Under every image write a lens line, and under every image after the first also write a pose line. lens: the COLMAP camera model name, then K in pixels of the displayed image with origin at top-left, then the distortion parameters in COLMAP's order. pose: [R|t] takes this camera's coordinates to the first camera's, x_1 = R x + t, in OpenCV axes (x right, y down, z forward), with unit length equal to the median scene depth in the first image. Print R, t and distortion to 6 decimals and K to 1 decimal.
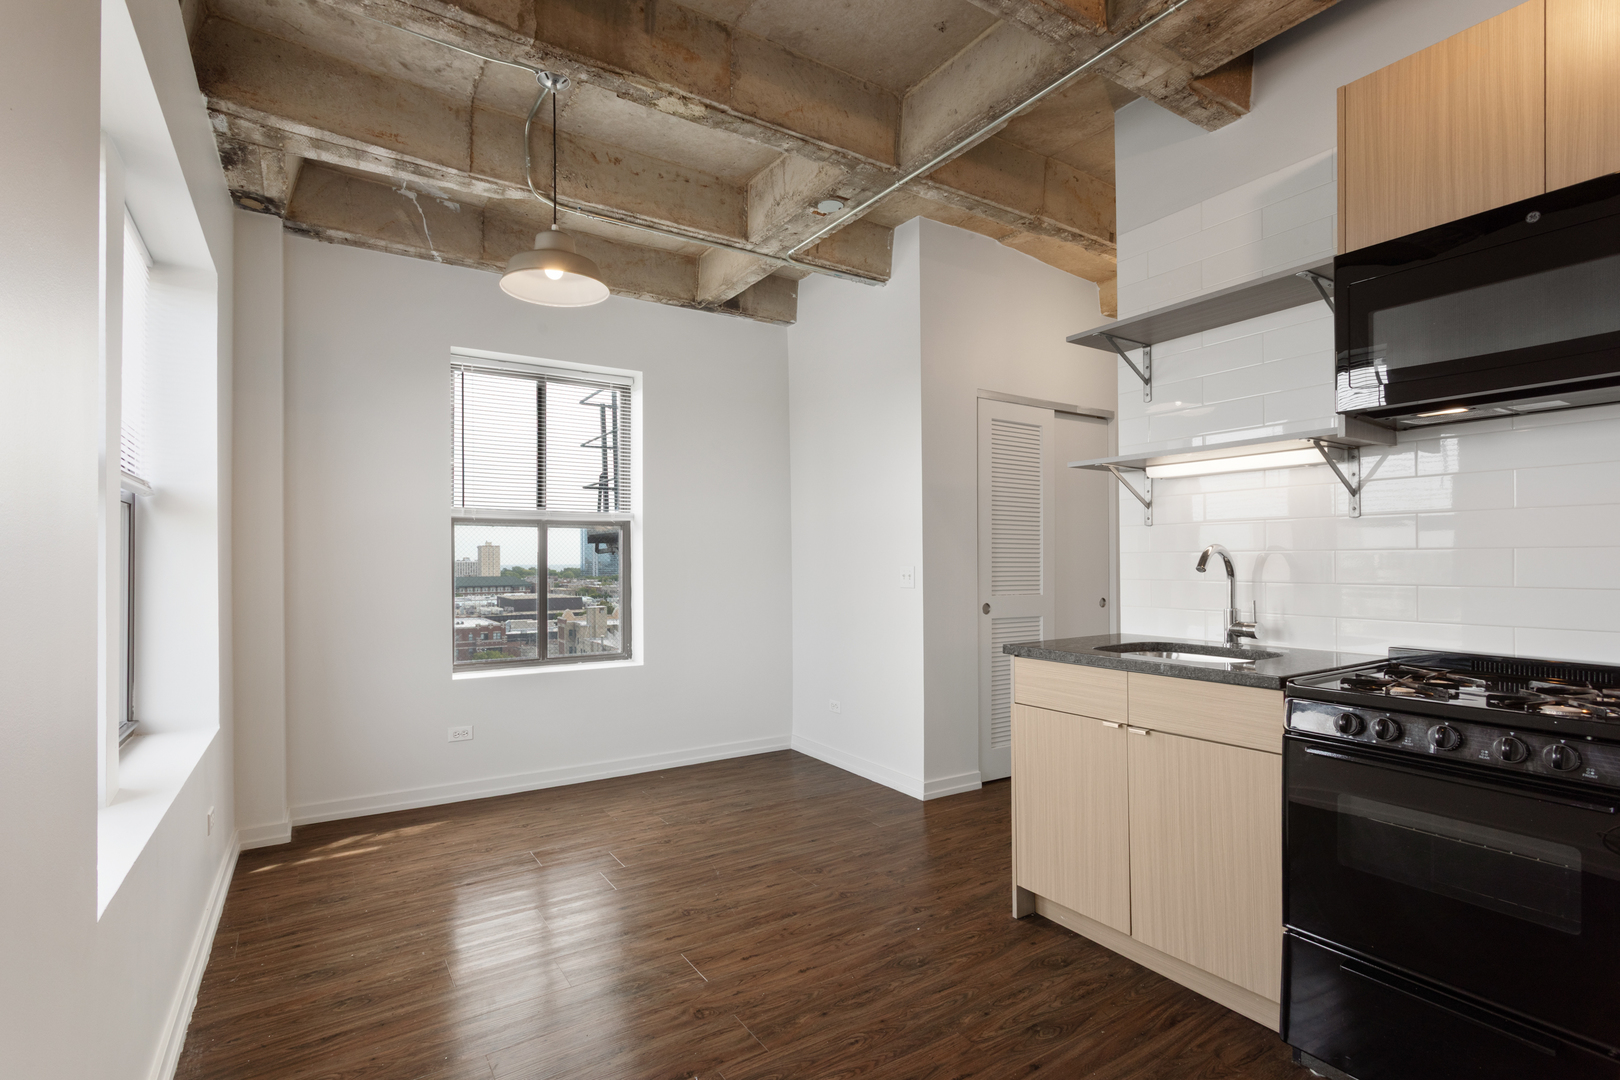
lens RADIAL K [[757.7, 0, 776.7], [0, 757.7, 558.7], [0, 0, 1]] dist [0.000046, 0.000457]
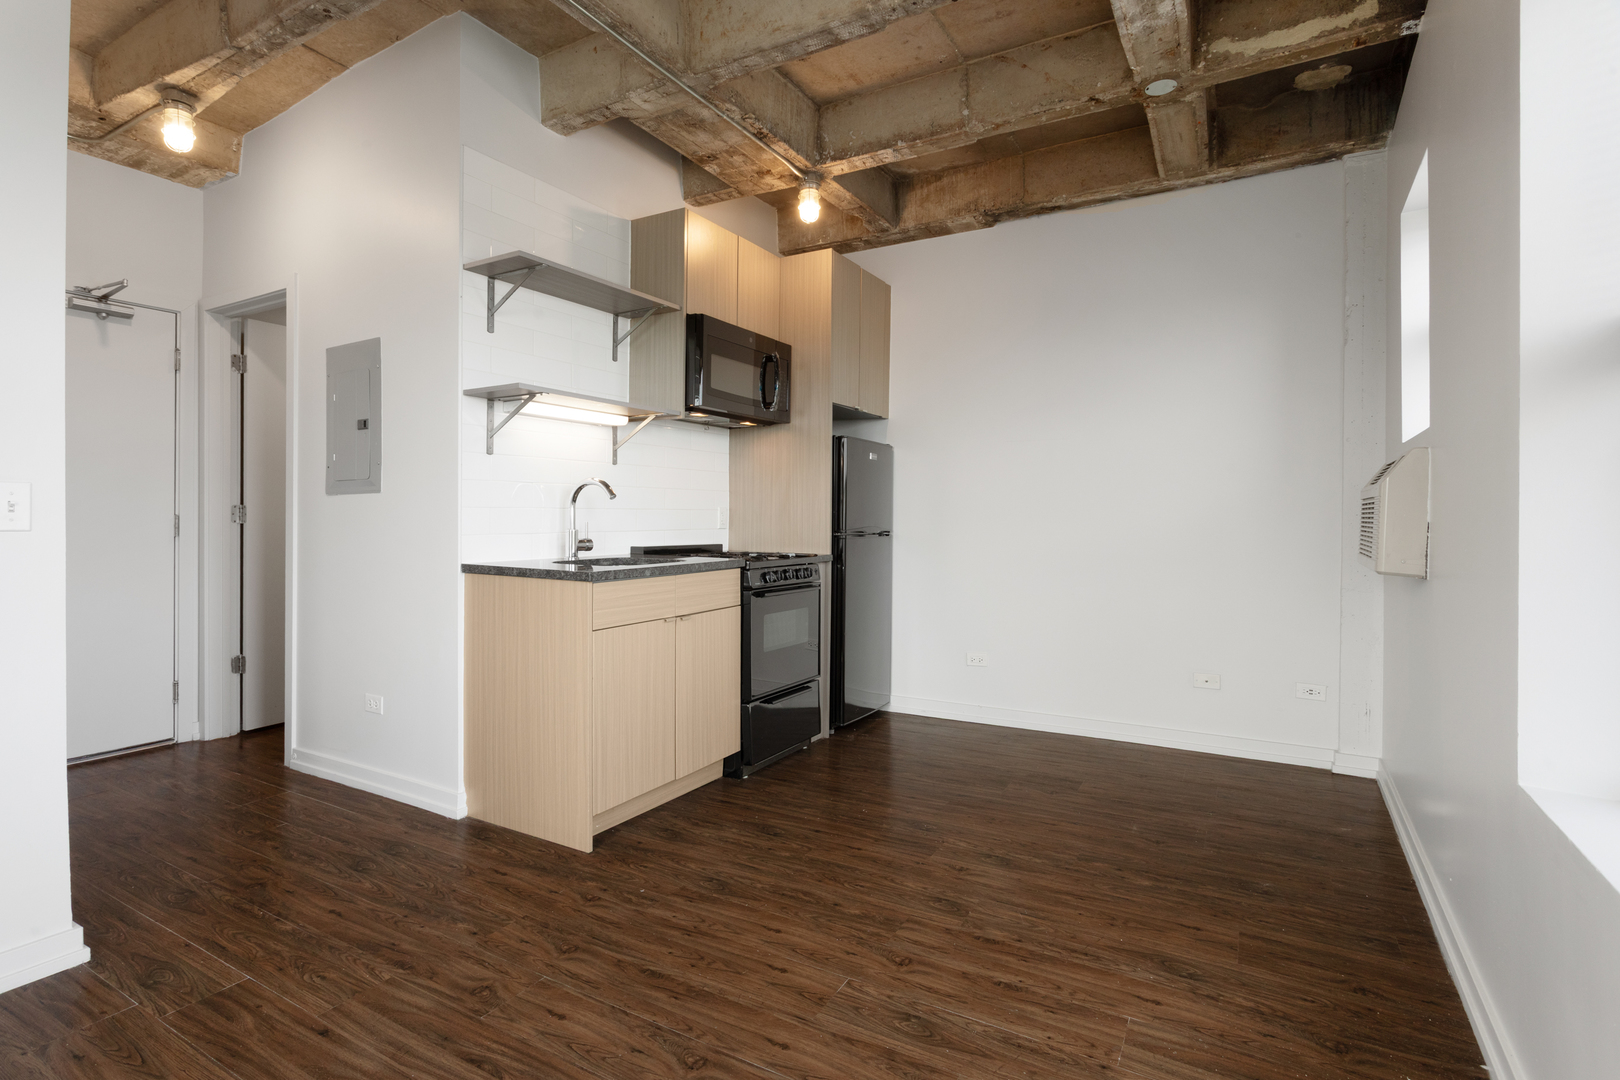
lens RADIAL K [[792.7, 0, 806.3], [0, 792.7, 518.7], [0, 0, 1]] dist [-0.023243, 0.015277]
pose [[-0.475218, -0.001458, 0.879867, -0.604264], [-0.003959, 0.999992, -0.000482, 0.039213], [-0.879859, -0.003712, -0.475220, 1.059407]]
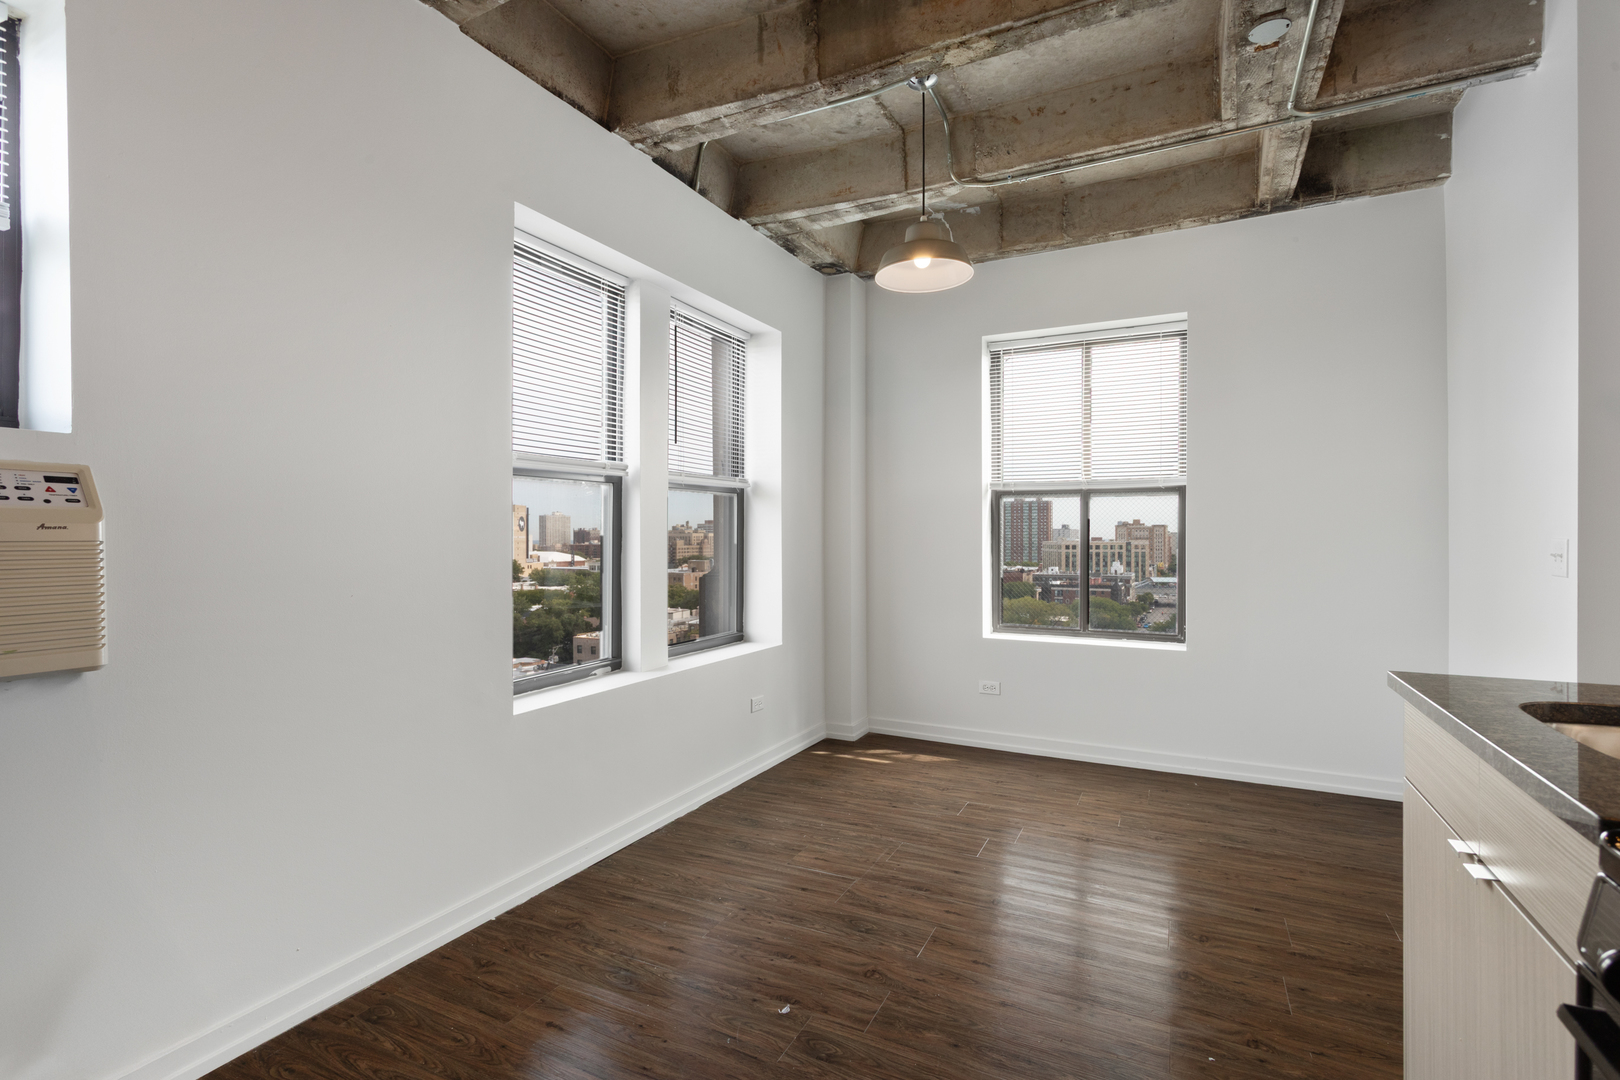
lens RADIAL K [[742.8, 0, 810.0], [0, 742.8, 540.0], [0, 0, 1]] dist [-0.000651, 0.000852]
pose [[0.523528, 0.009174, -0.851959, 0.472518], [0.000589, 0.999938, 0.011129, 0.005841], [0.852008, -0.006328, 0.523491, 0.279083]]
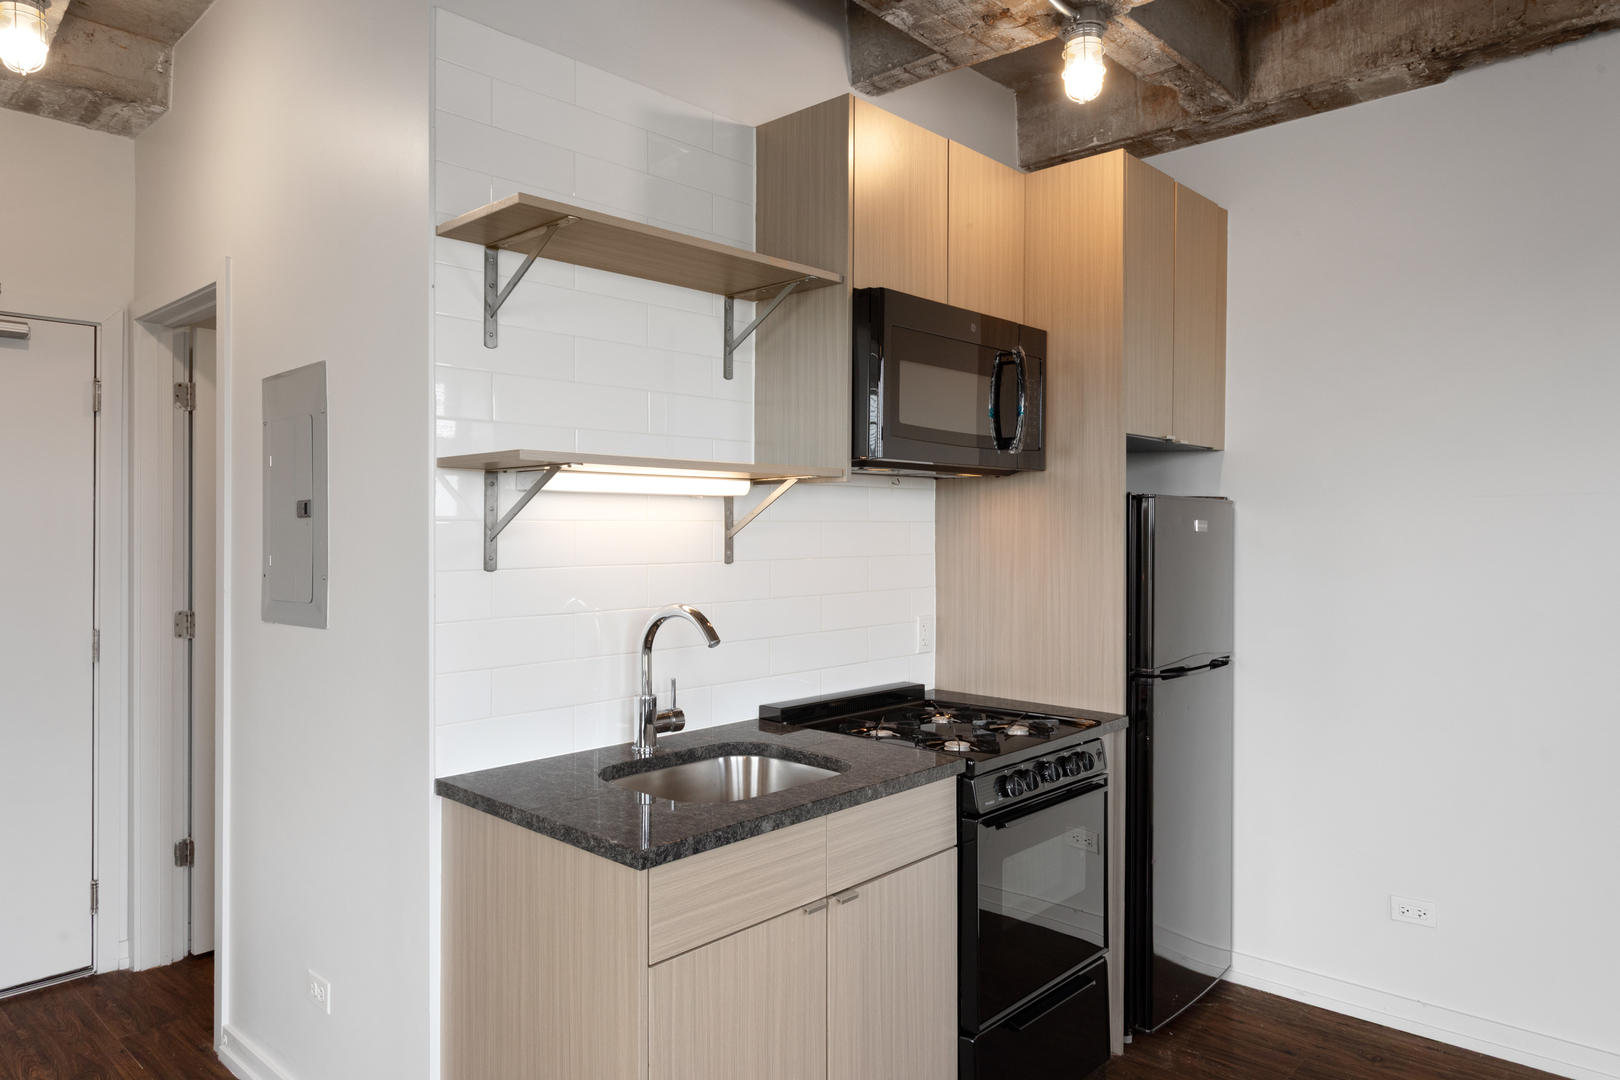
lens RADIAL K [[1039.6, 0, 805.1], [0, 1039.6, 509.7], [0, 0, 1]] dist [-0.002416, 0.001911]
pose [[-0.266575, 0.018305, 0.963640, -0.280399], [-0.001368, 0.999811, -0.019370, -0.069817], [-0.963813, -0.006482, -0.266499, 0.919056]]
